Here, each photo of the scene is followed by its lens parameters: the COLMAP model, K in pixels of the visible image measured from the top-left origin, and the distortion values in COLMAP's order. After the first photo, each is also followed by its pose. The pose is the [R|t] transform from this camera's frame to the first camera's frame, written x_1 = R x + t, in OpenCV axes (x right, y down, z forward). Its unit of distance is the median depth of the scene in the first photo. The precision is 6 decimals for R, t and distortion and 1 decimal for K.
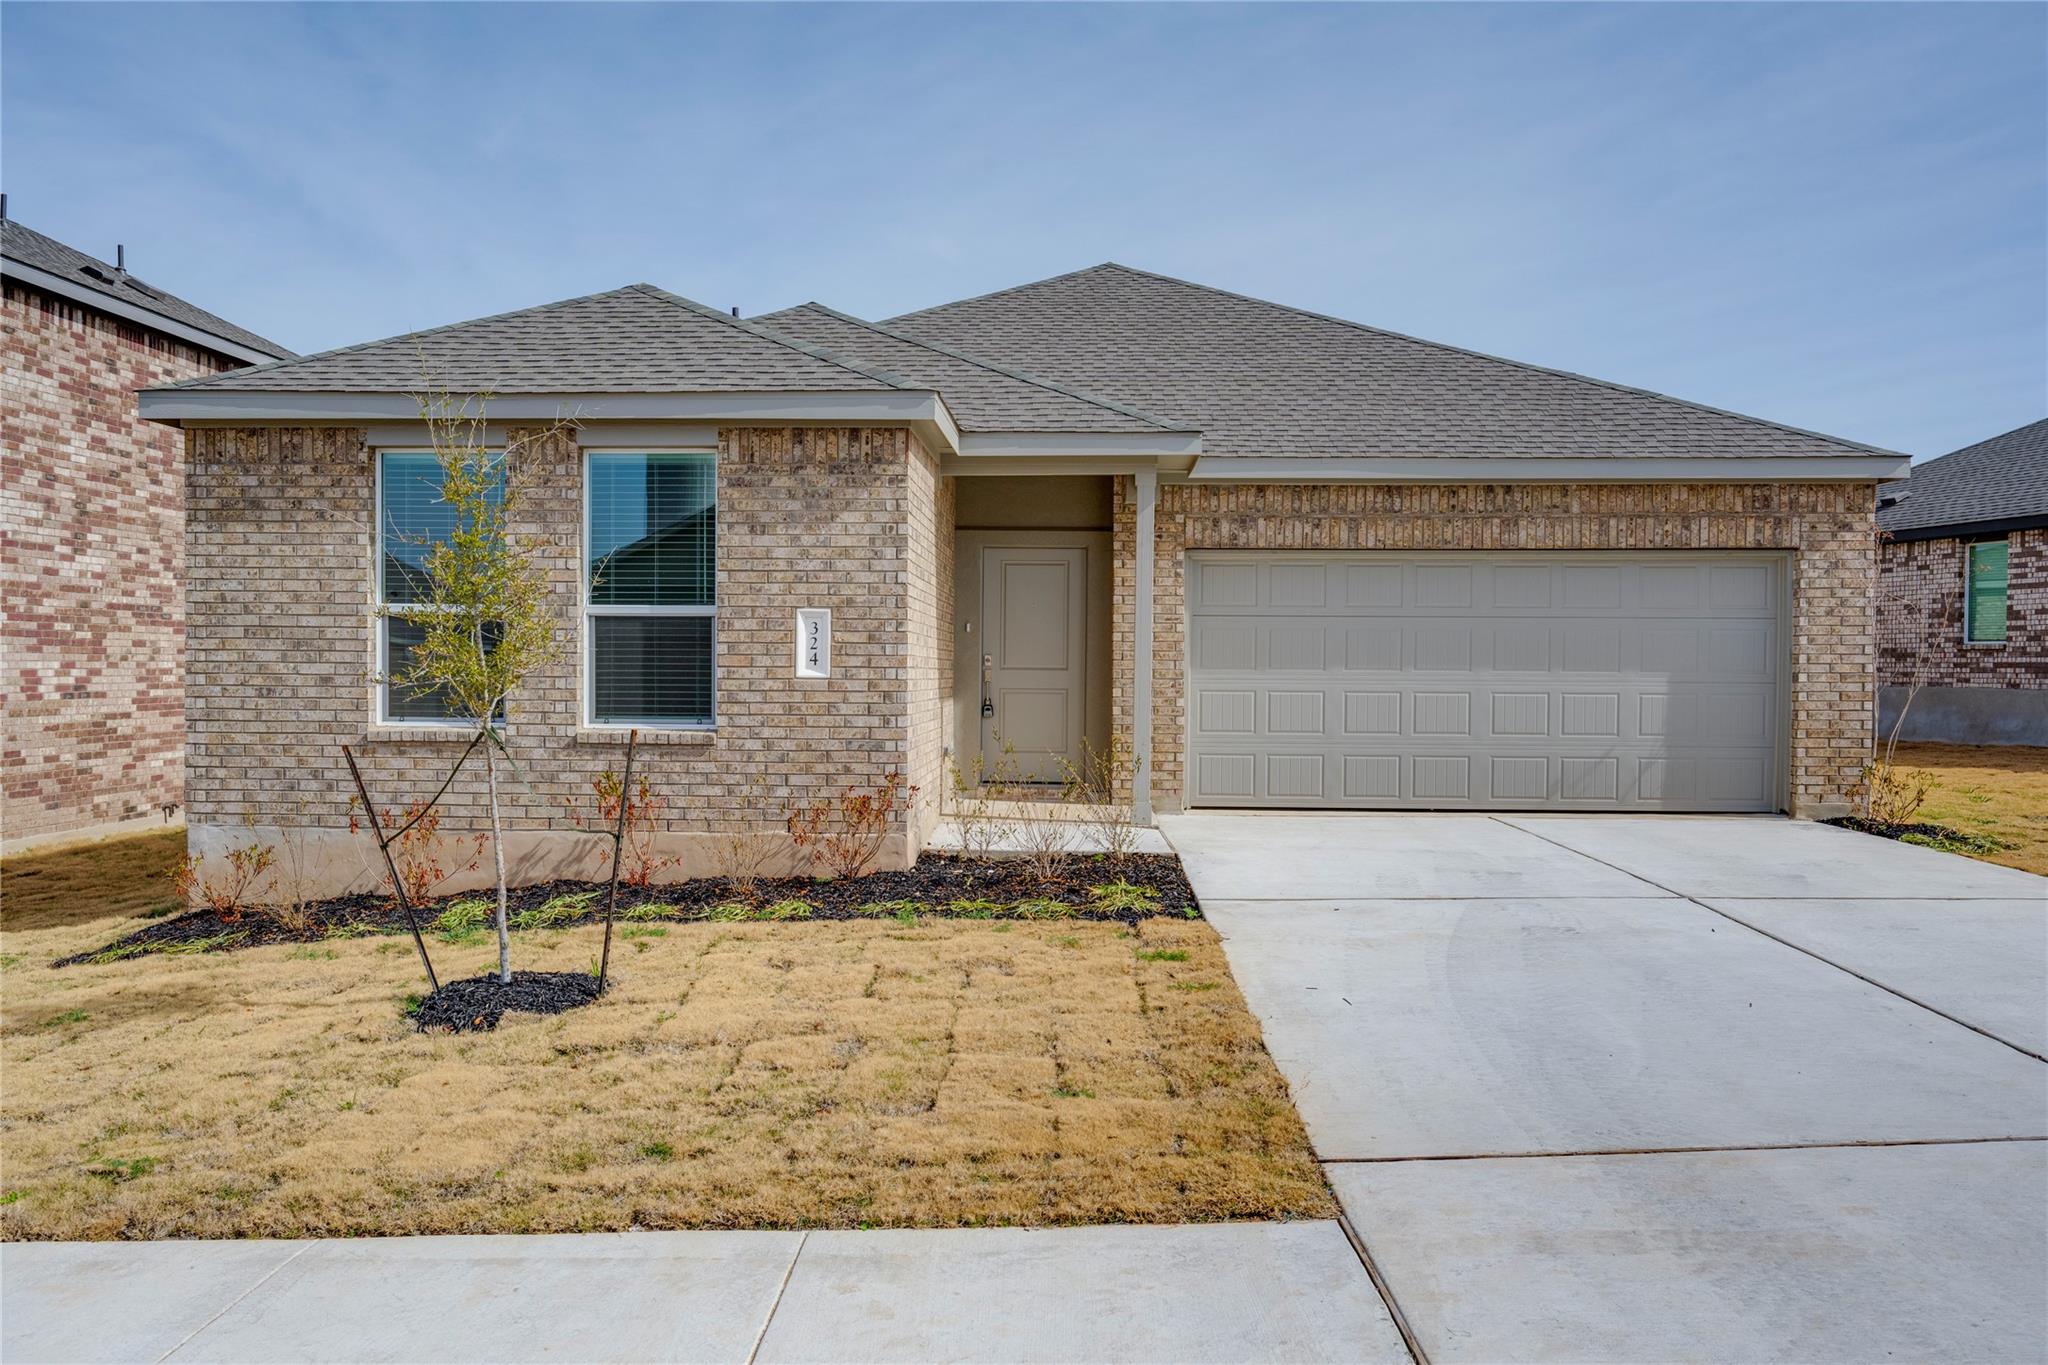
lens RADIAL K [[1648.0, 0, 1024.0], [0, 1648.0, 682.5], [0, 0, 1]] dist [-0.003249, 0.001313]
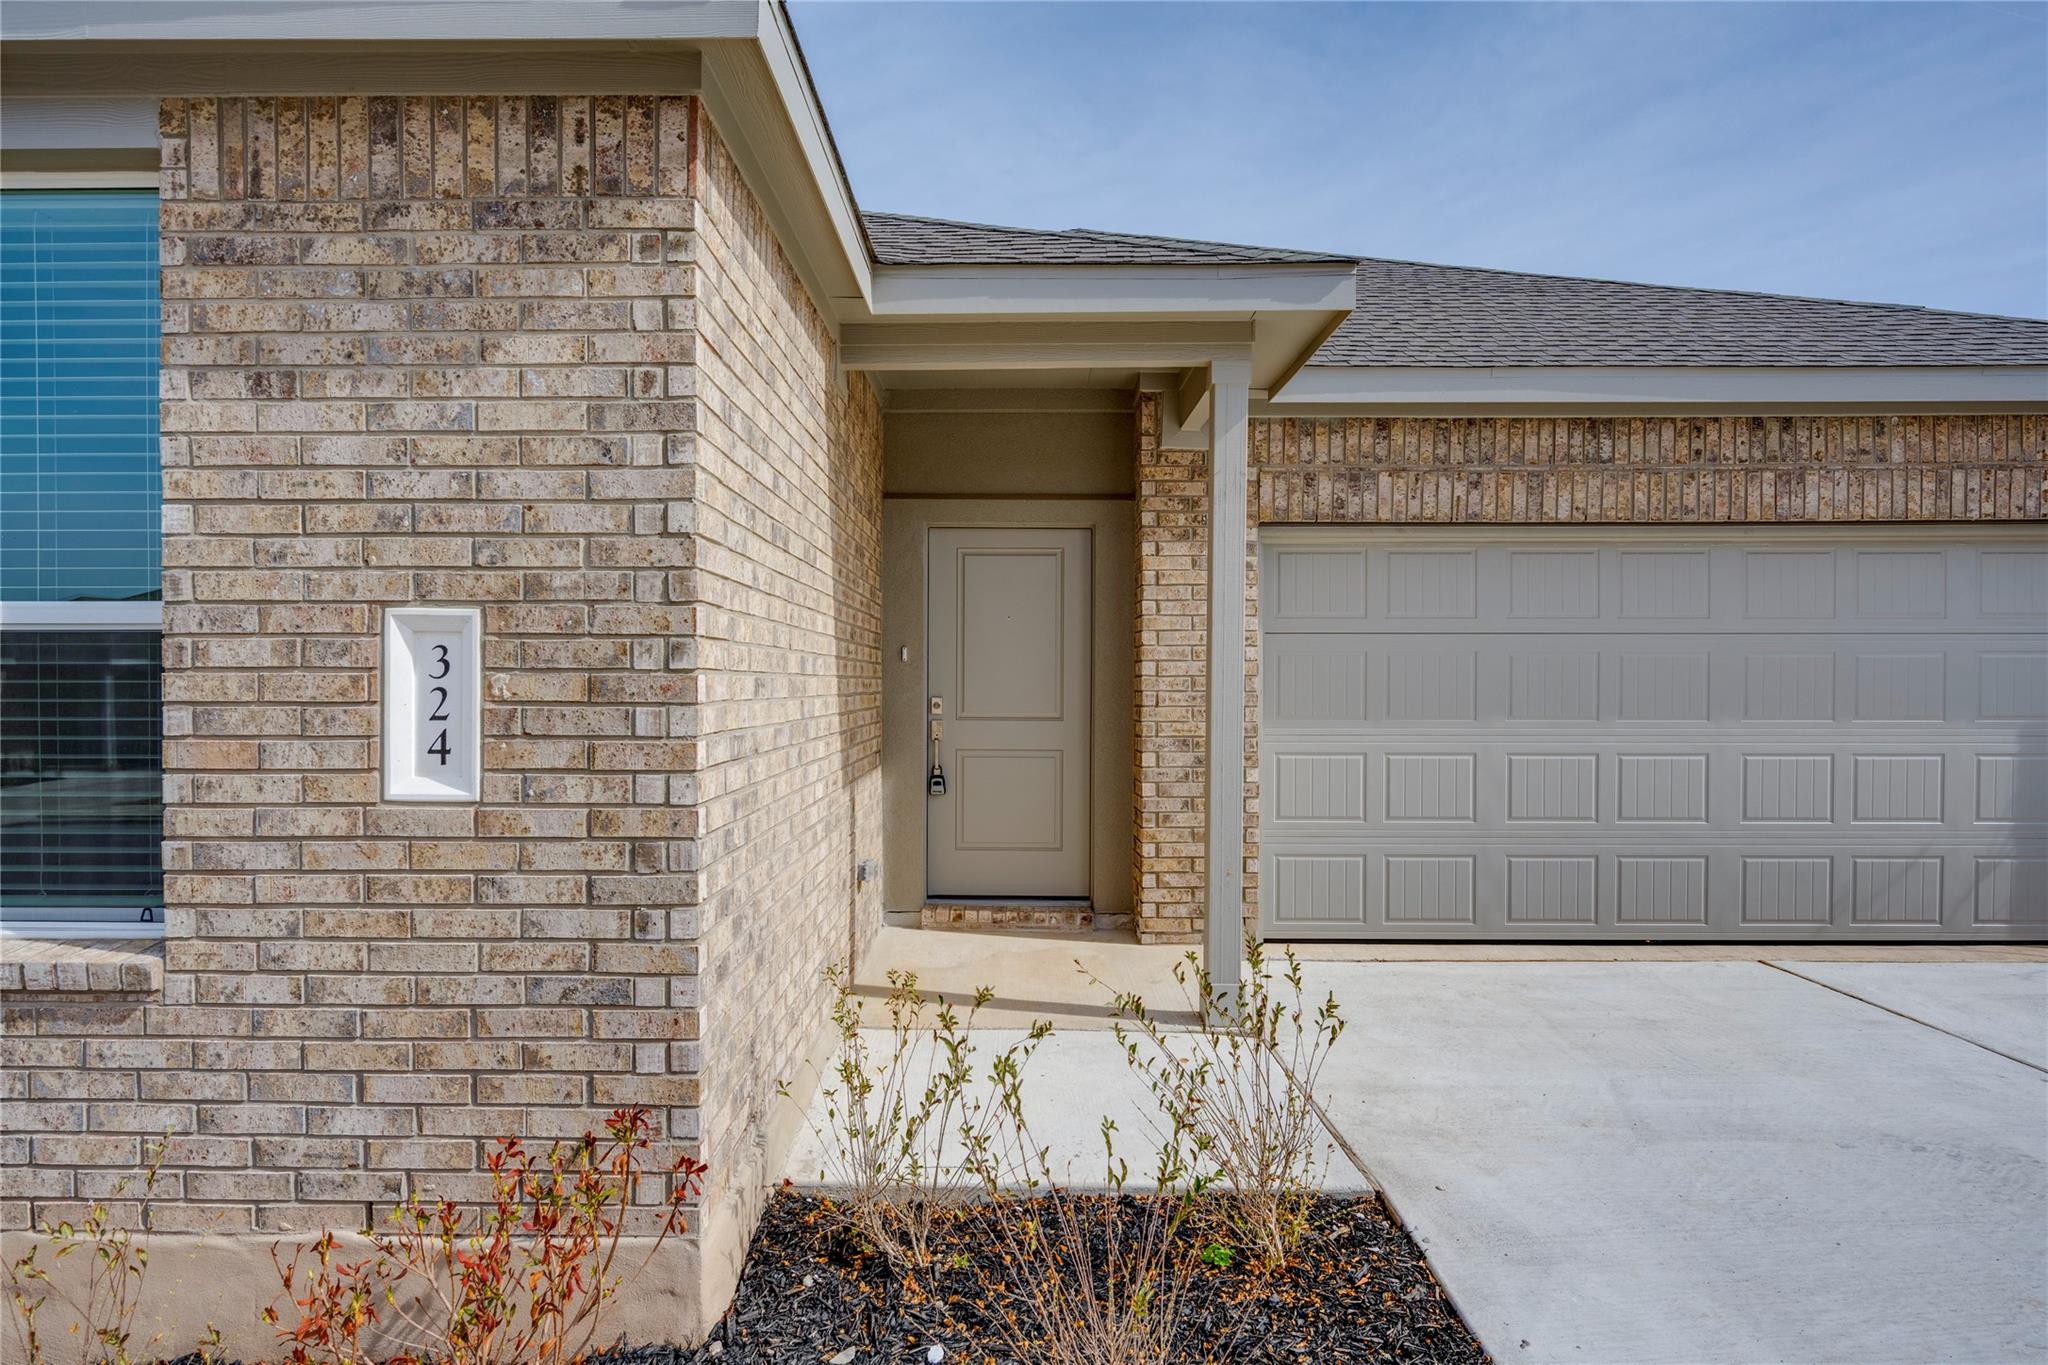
lens RADIAL K [[1037.4, 0, 1016.4], [0, 1037.4, 680.1], [0, 0, 1]] dist [-0.000172, -0.000022]
pose [[0.998937, -0.006249, 0.045682, -0.012064], [0.006494, 0.999965, -0.005215, -0.026962], [-0.045647, 0.005506, 0.998942, 0.767368]]
